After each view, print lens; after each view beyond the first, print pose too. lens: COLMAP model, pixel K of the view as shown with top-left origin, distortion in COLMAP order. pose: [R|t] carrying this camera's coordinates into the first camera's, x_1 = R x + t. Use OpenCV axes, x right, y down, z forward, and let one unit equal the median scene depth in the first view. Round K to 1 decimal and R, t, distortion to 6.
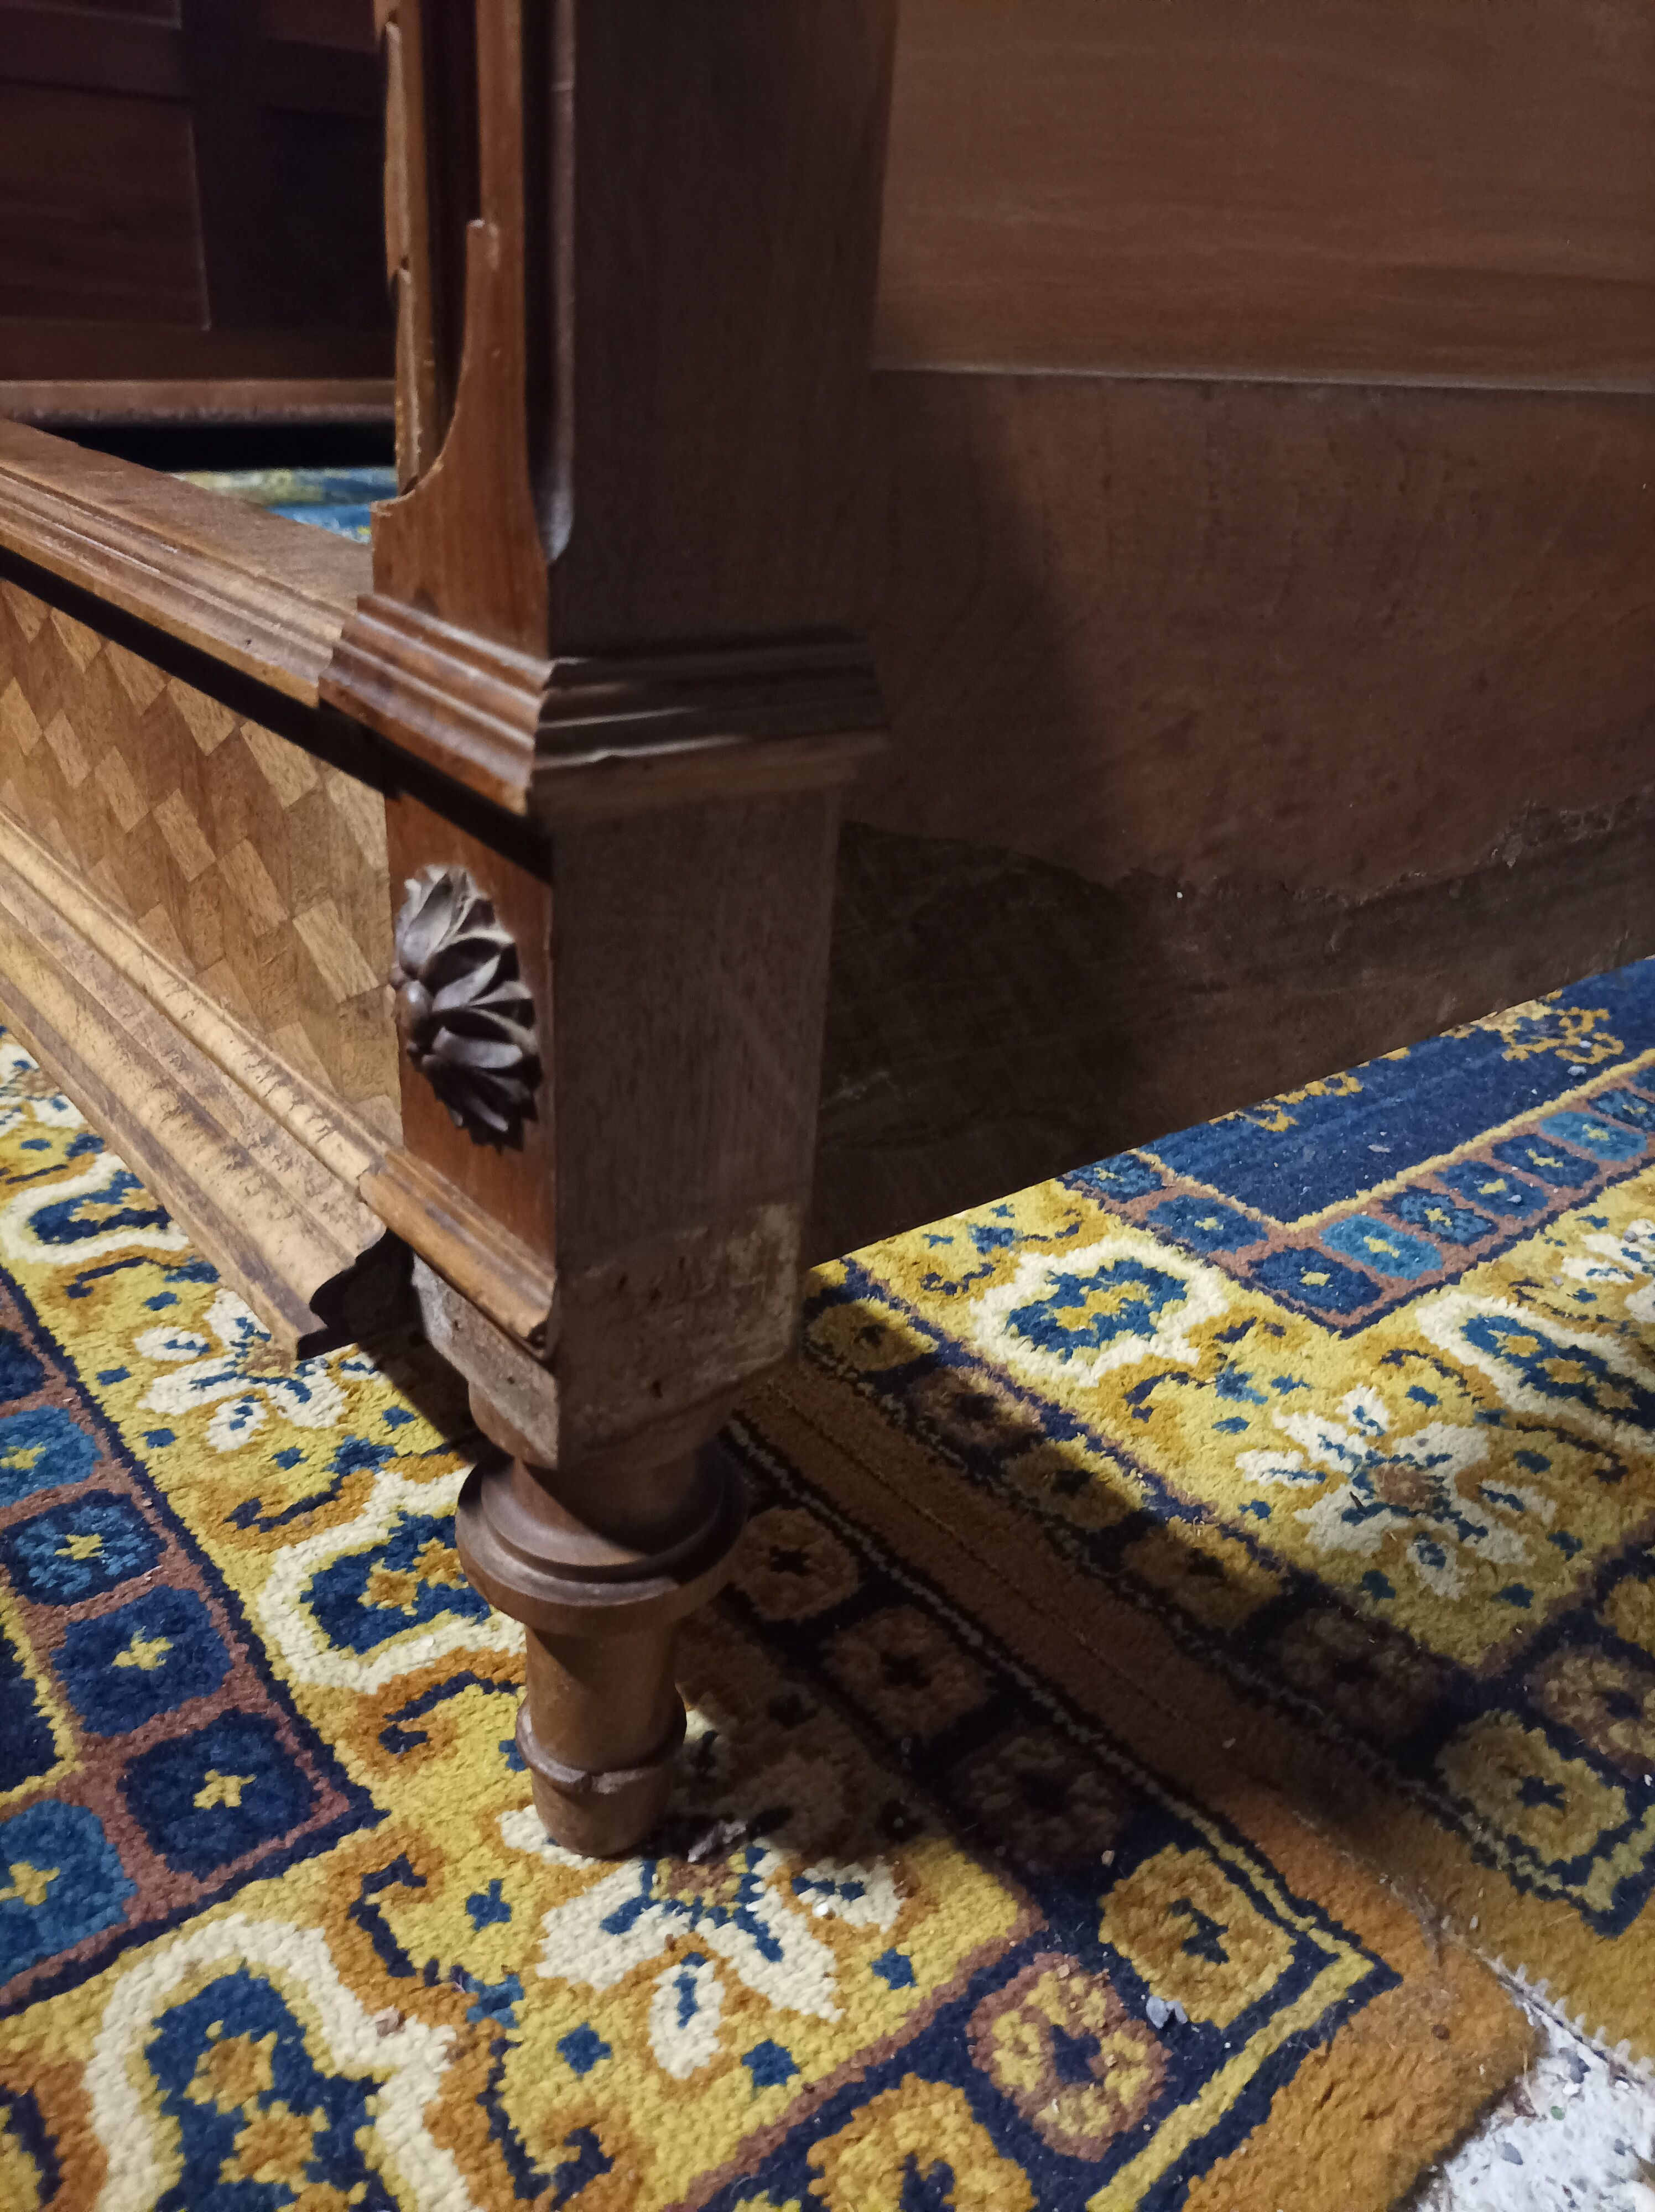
lens RADIAL K [[1678.0, 0, 823.3], [0, 1678.0, 1103.0], [0, 0, 1]] dist [0.019904, -0.004368]
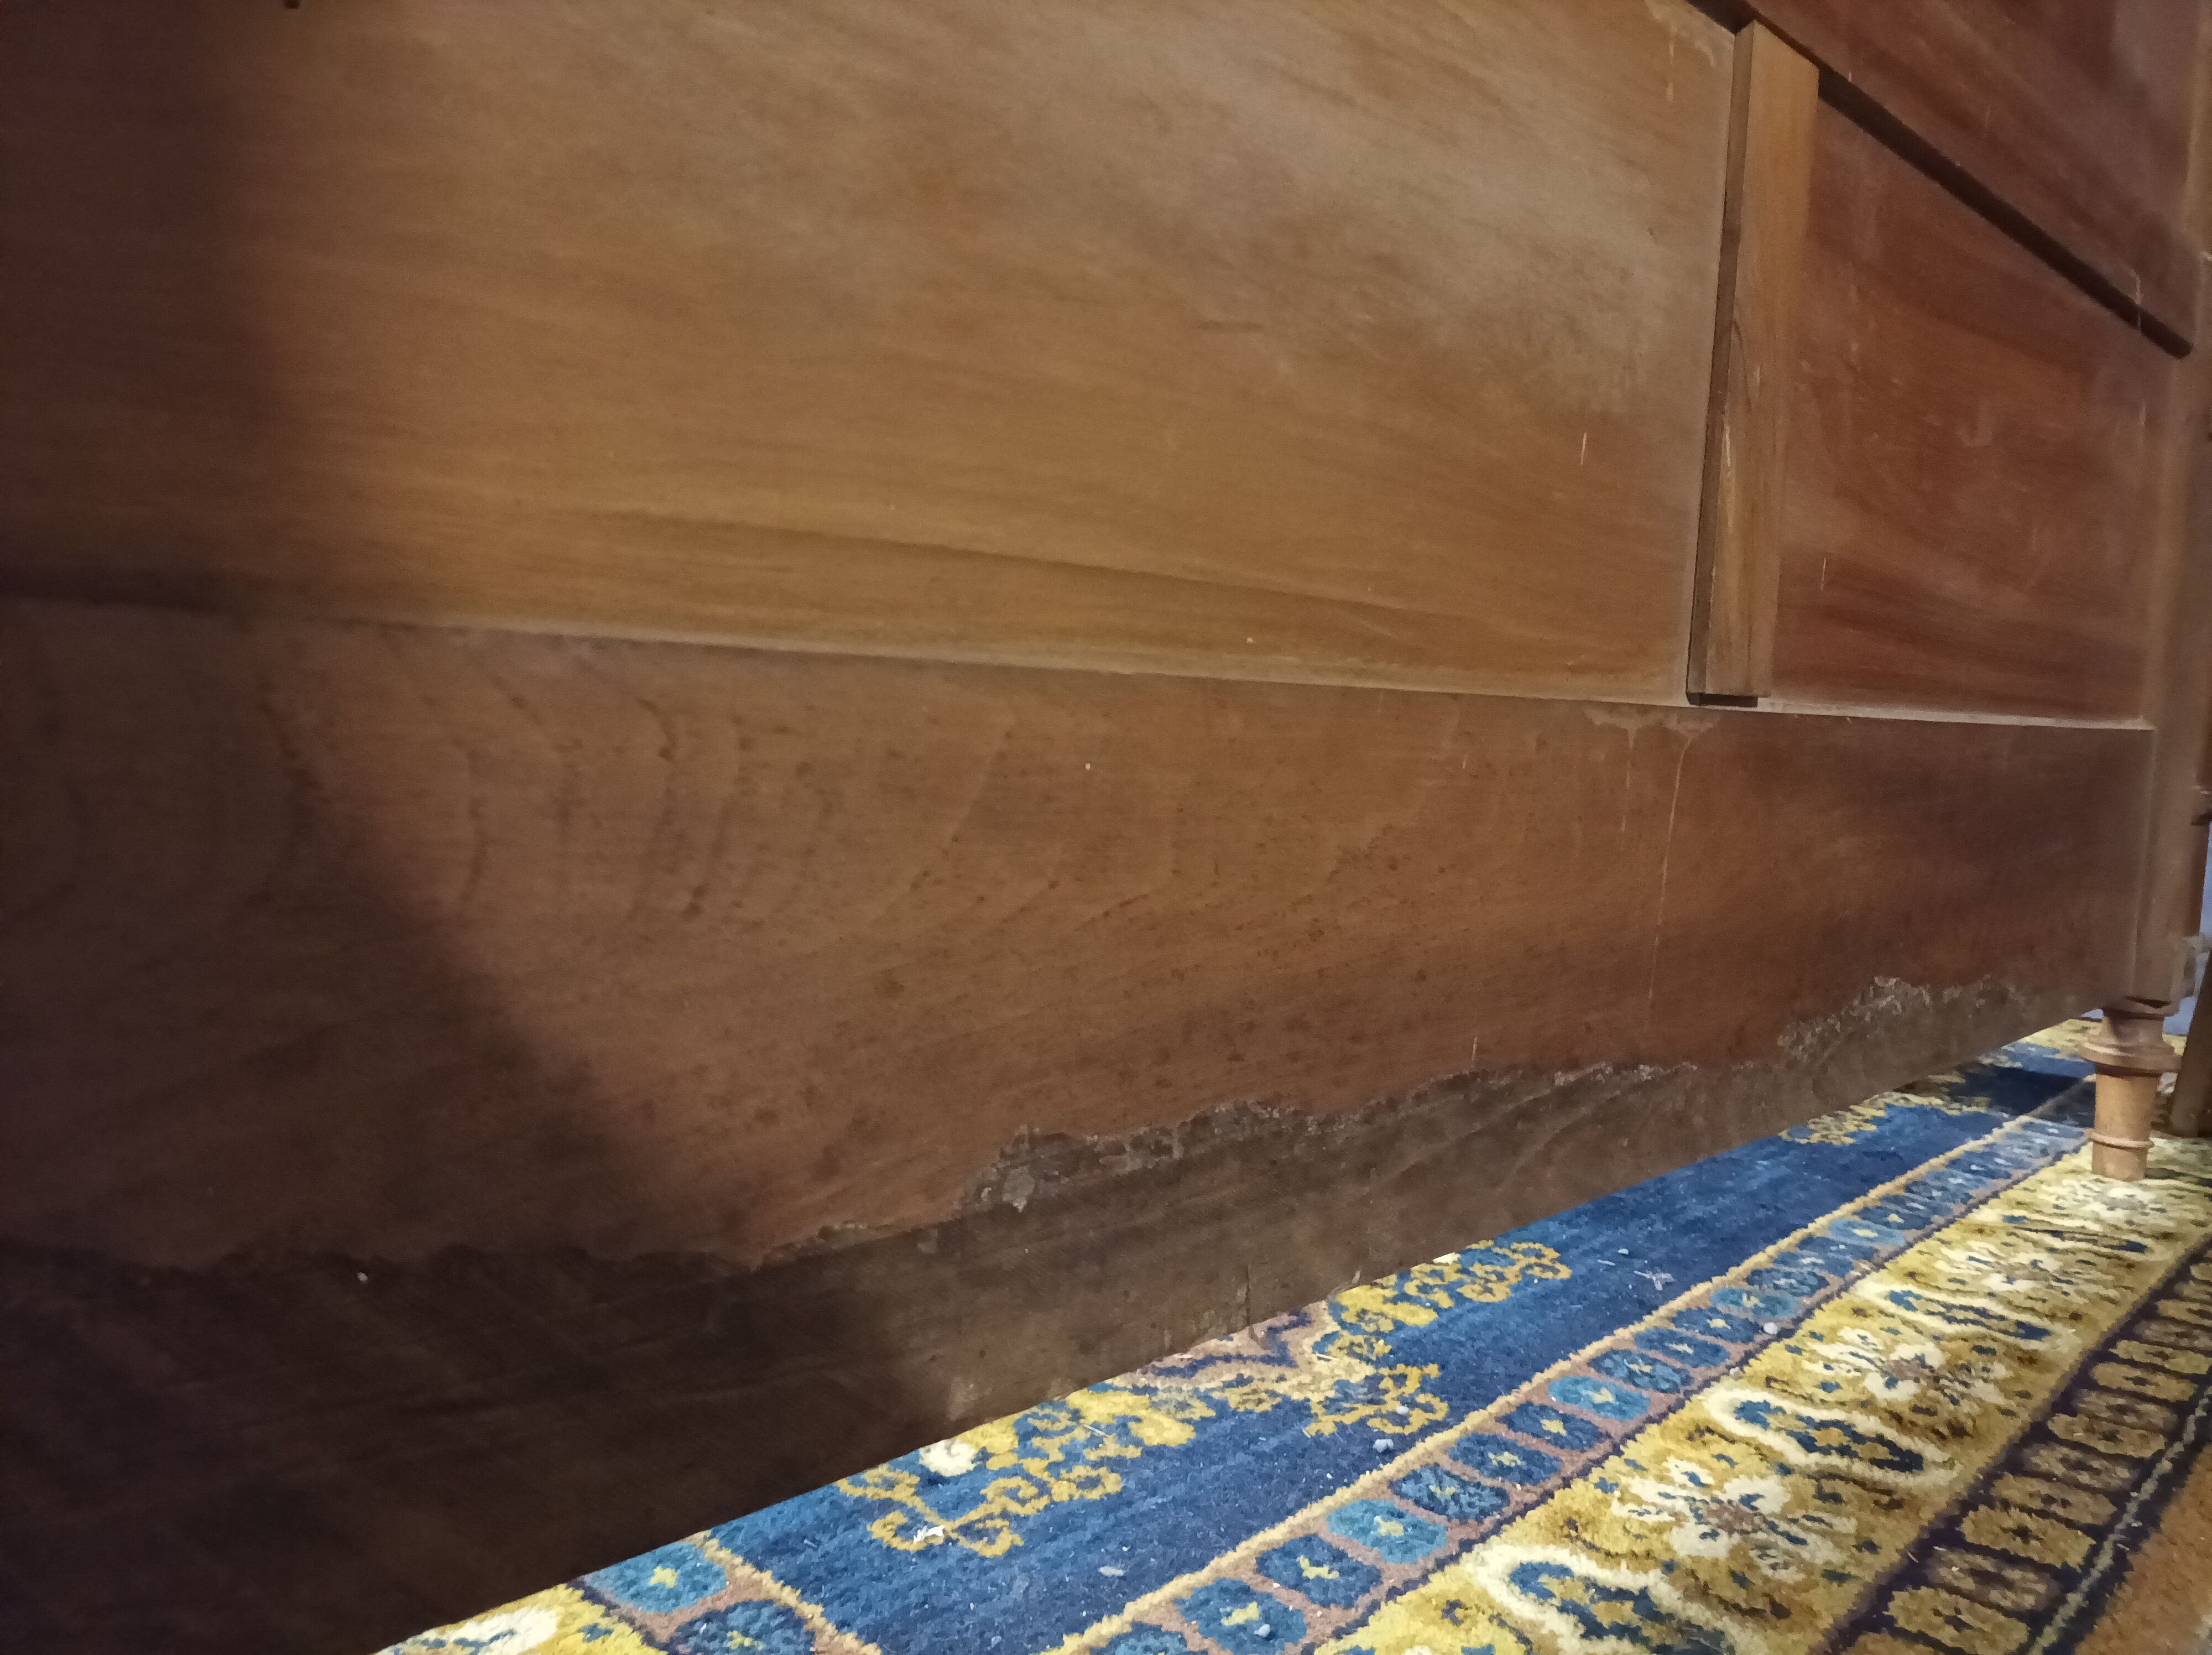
lens RADIAL K [[1678.0, 0, 1109.2], [0, 1678.0, 824.3], [0, 0, 1]] dist [0.019904, -0.004368]
pose [[0.993481, -0.031356, 0.109597, 0.250067], [0.069686, 0.927916, -0.366218, -0.009202], [-0.090213, 0.371468, 0.924053, 0.124690]]
